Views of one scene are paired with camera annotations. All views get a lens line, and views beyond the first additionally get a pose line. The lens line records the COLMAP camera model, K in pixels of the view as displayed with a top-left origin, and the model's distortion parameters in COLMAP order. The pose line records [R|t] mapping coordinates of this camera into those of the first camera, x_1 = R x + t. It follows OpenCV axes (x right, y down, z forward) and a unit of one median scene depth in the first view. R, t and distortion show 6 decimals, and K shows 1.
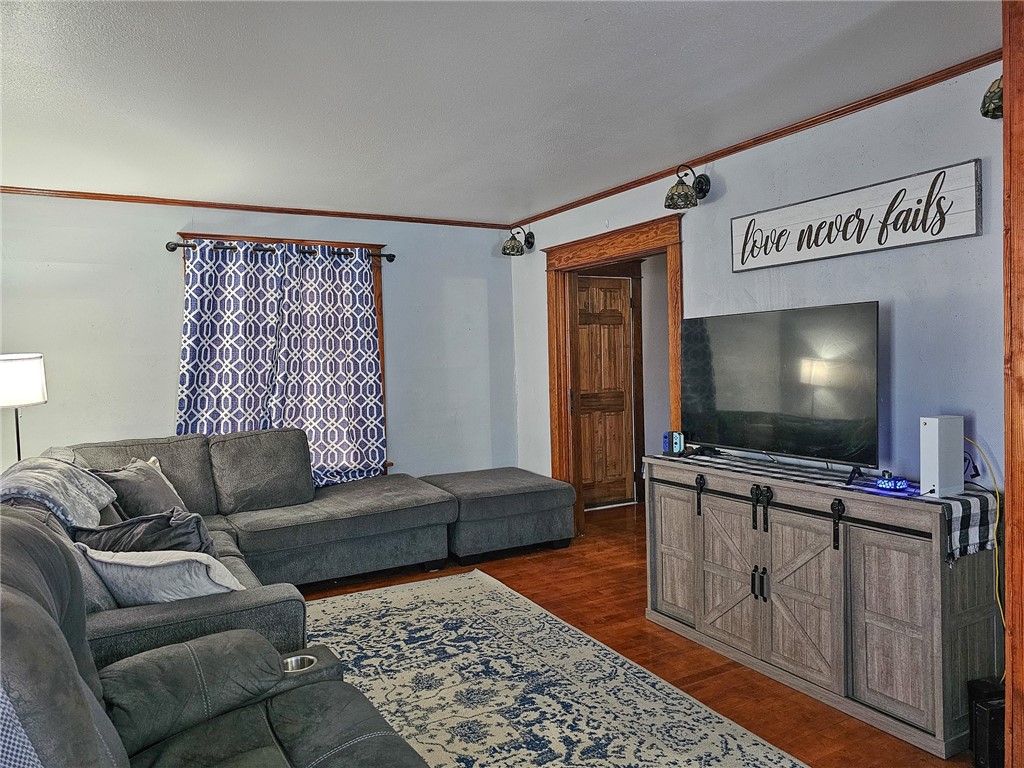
lens RADIAL K [[717.9, 0, 512.0], [0, 717.9, 384.0], [0, 0, 1]] dist [-0.002108, 0.001138]
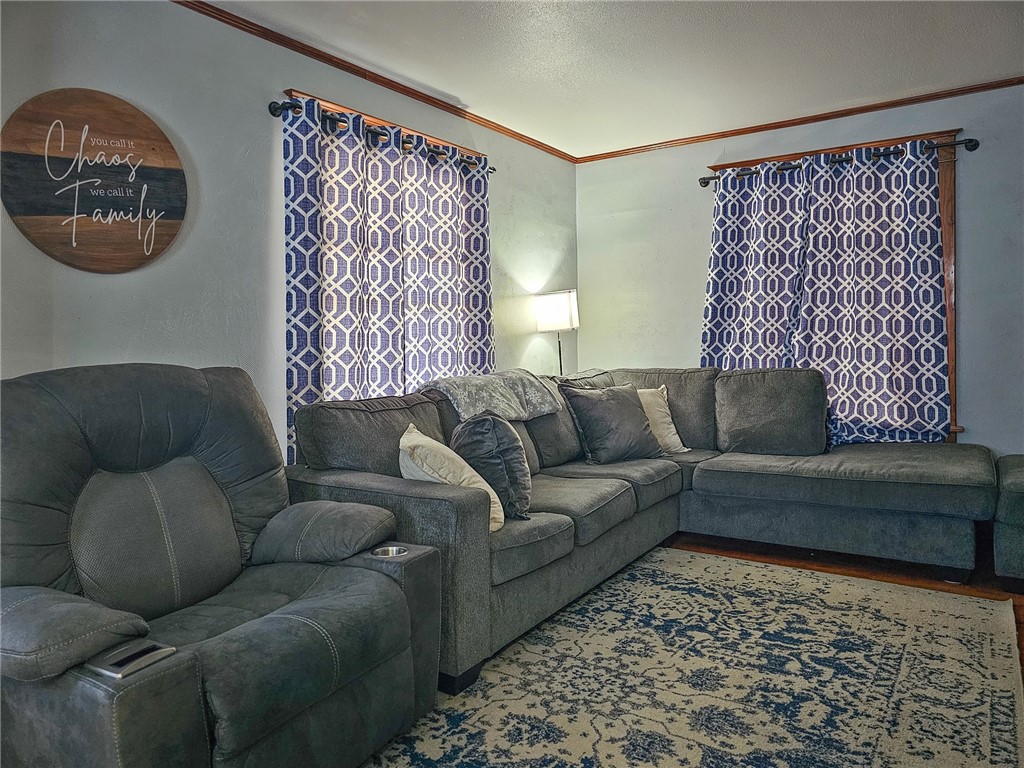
lens RADIAL K [[712.5, 0, 511.4], [0, 712.5, 347.8], [0, 0, 1]] dist [-0.000074, 0.007250]
pose [[0.453802, 0.028316, -0.890653, 0.307267], [-0.026810, 0.999476, 0.018116, 0.031944], [0.890699, 0.015658, 0.454323, 0.303385]]
